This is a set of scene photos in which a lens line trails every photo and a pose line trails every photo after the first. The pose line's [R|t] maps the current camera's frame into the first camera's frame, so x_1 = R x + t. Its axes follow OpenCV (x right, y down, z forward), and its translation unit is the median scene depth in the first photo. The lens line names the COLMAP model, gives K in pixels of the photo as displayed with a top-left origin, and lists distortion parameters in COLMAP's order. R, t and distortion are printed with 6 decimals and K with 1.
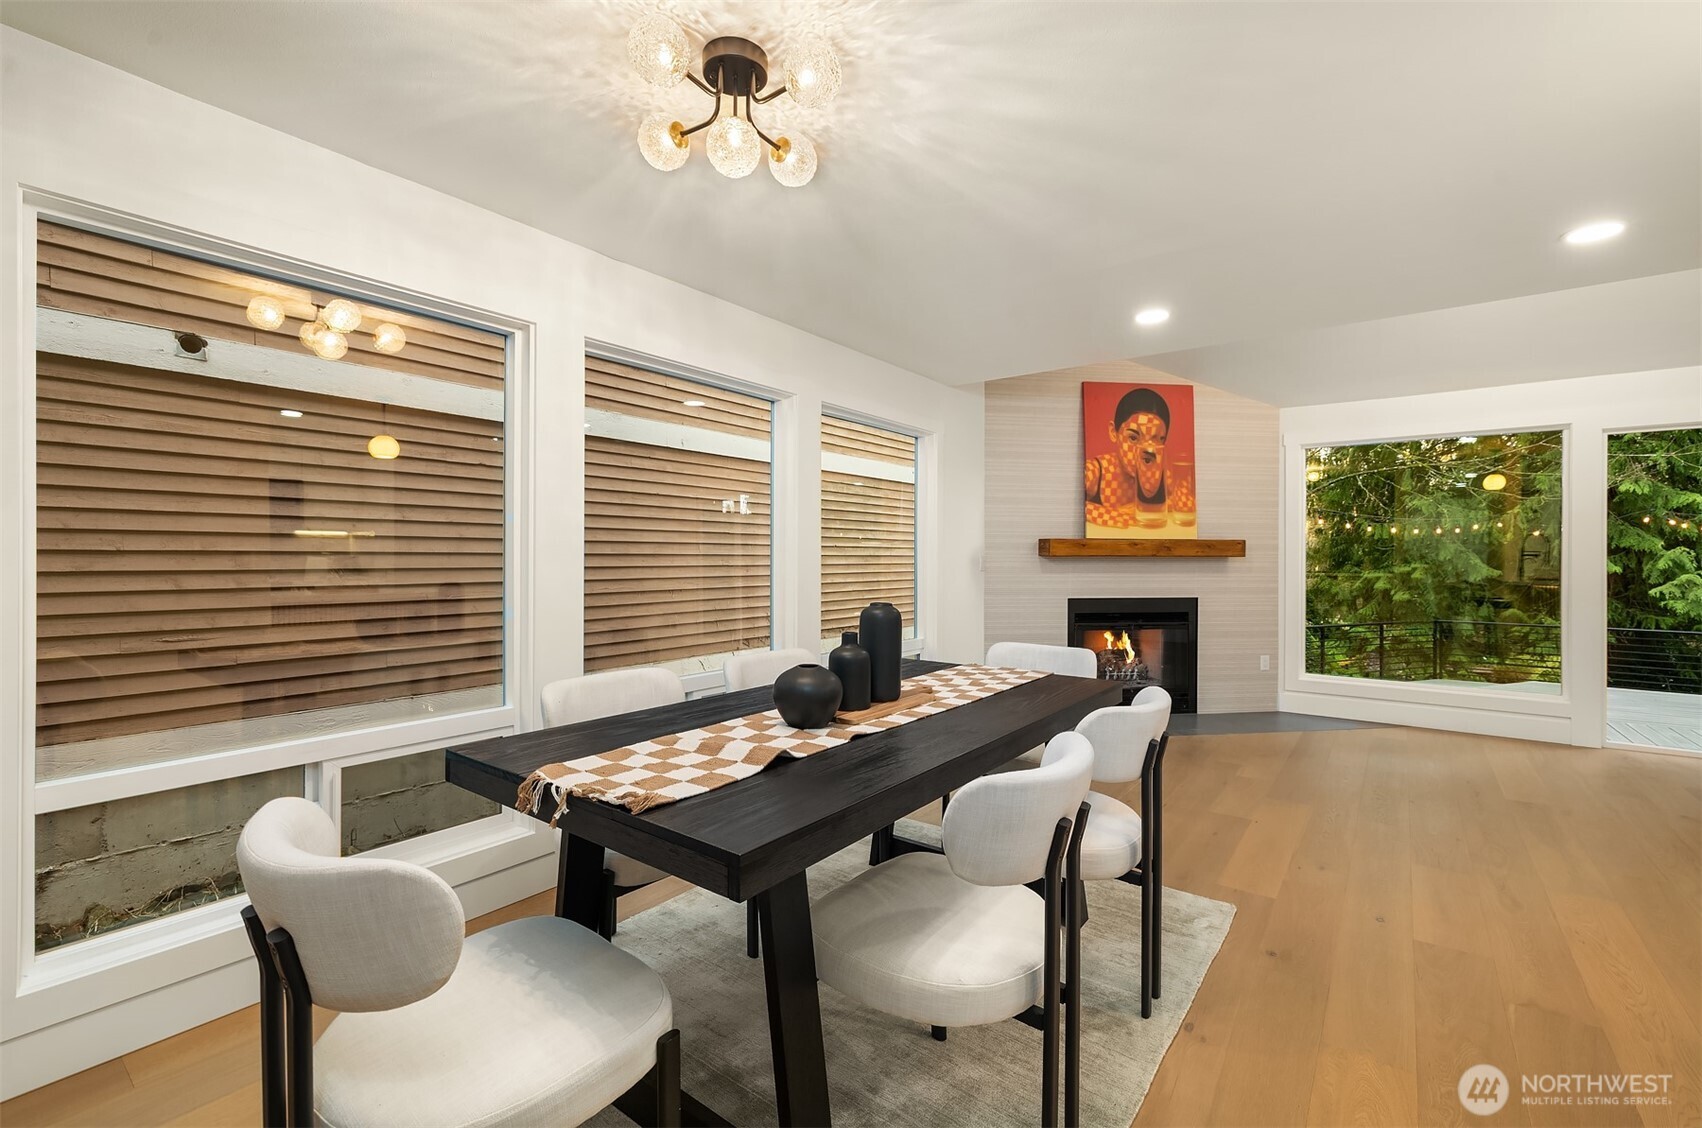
lens RADIAL K [[720.9, 0, 855.4], [0, 720.9, 557.4], [0, 0, 1]] dist [-0.000614, 0.000178]
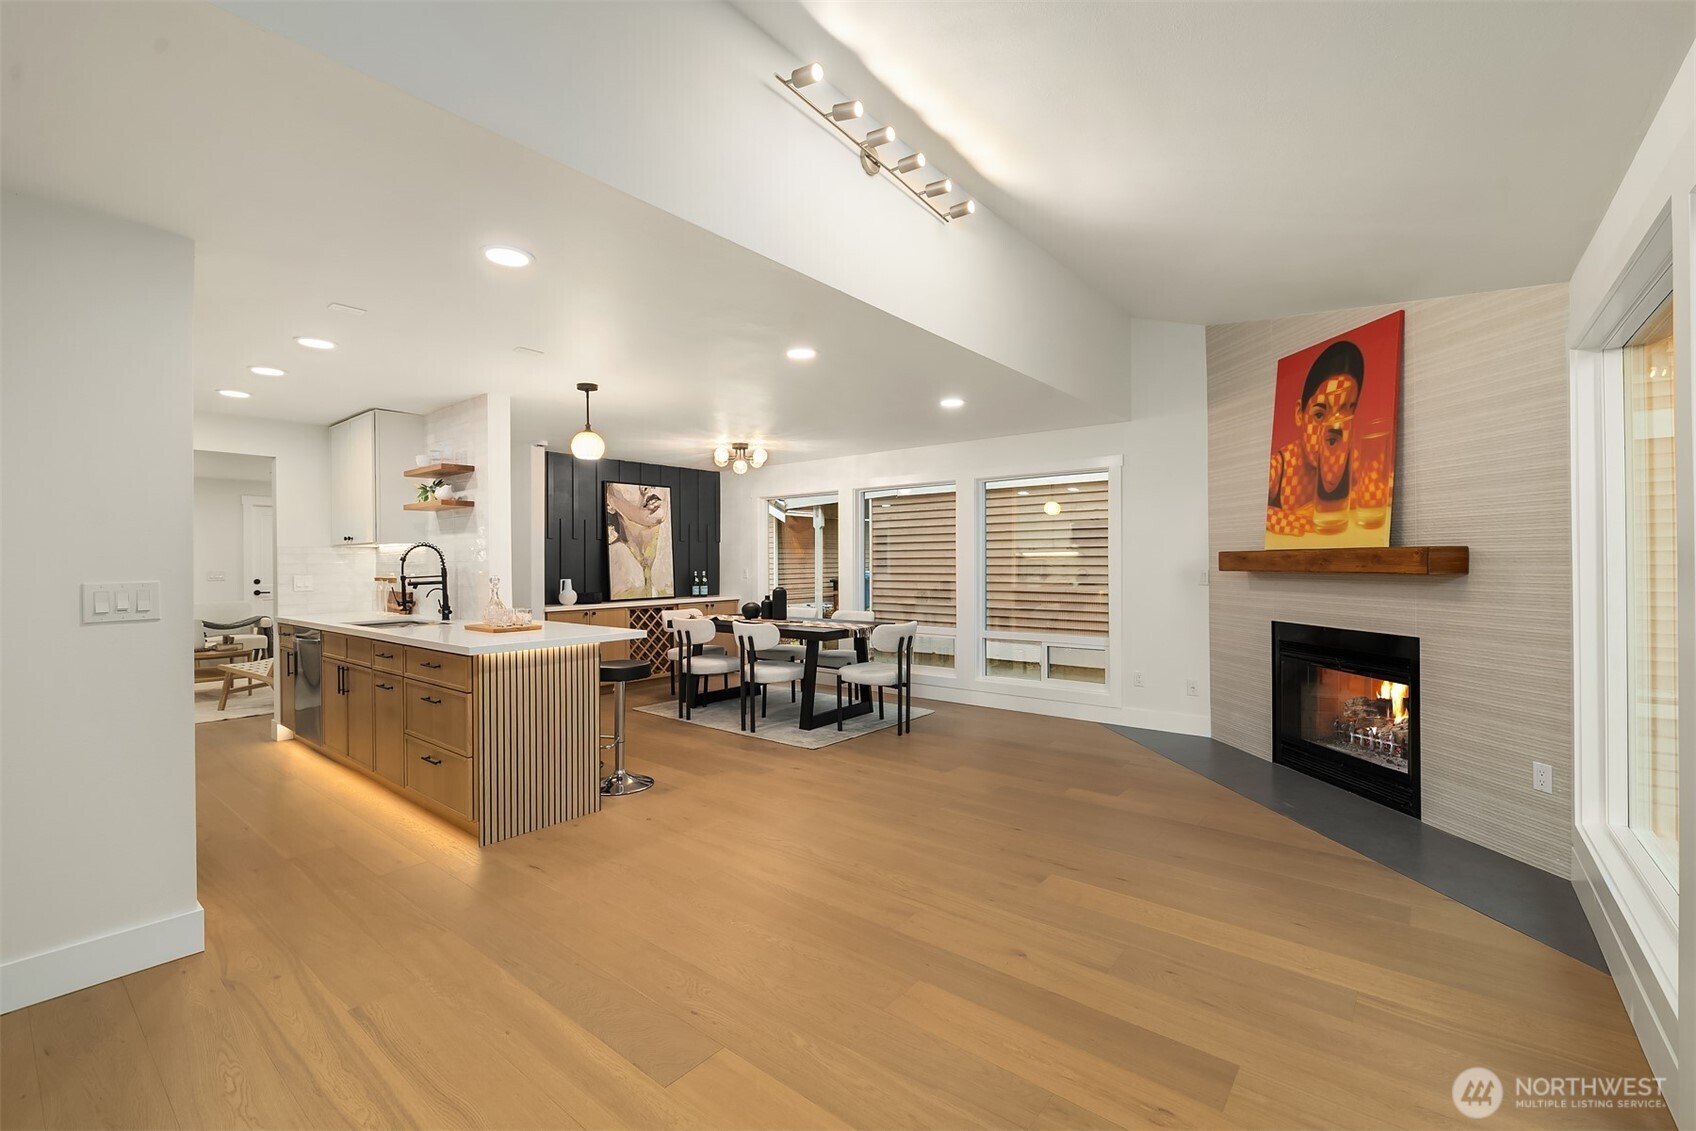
lens RADIAL K [[716.9, 0, 850.5], [0, 716.9, 564.1], [0, 0, 1]] dist [-0.000132, 0.000005]
pose [[-0.031222, 0.000289, -0.999512, 1.158403], [0.005495, 0.999985, 0.000118, -0.012626], [0.999497, -0.005488, -0.031223, 0.537095]]
